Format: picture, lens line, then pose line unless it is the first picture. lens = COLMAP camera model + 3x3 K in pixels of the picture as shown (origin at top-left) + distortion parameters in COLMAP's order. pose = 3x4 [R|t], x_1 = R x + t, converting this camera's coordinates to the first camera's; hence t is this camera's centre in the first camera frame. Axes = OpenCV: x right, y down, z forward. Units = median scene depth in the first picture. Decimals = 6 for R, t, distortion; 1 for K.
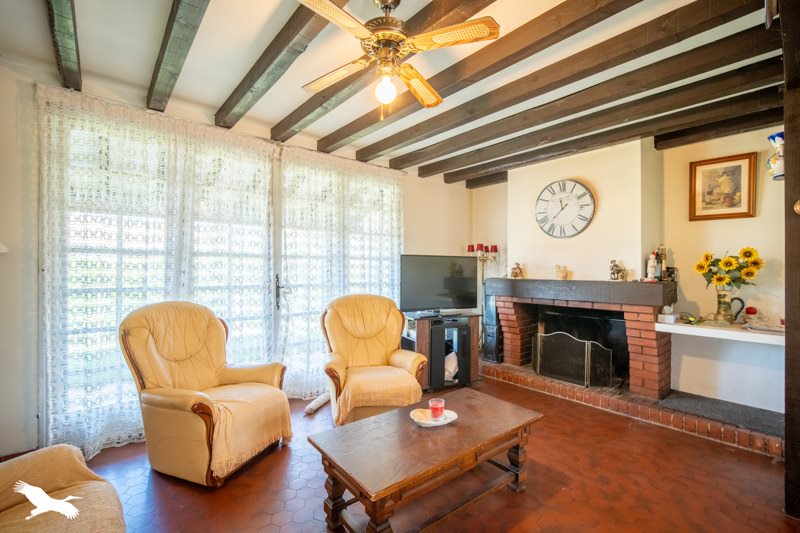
lens RADIAL K [[356.9, 0, 402.1], [0, 356.9, 268.5], [0, 0, 1]] dist [-0.004634, 0.001484]
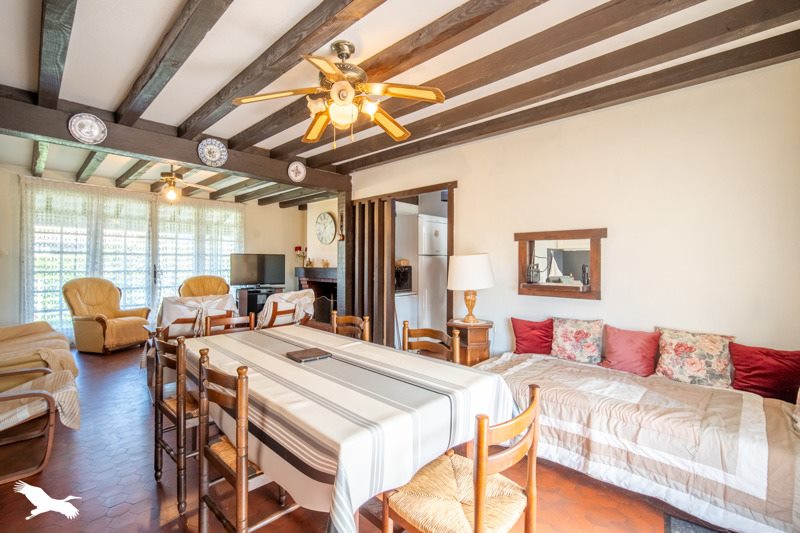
lens RADIAL K [[356.9, 0, 398.0], [0, 356.9, 263.8], [0, 0, 1]] dist [-0.004634, 0.001484]
pose [[0.994787, -0.000525, 0.101973, 0.829341], [0.000206, 0.999995, 0.003148, 0.008452], [-0.101974, -0.003110, 0.994782, -1.108915]]
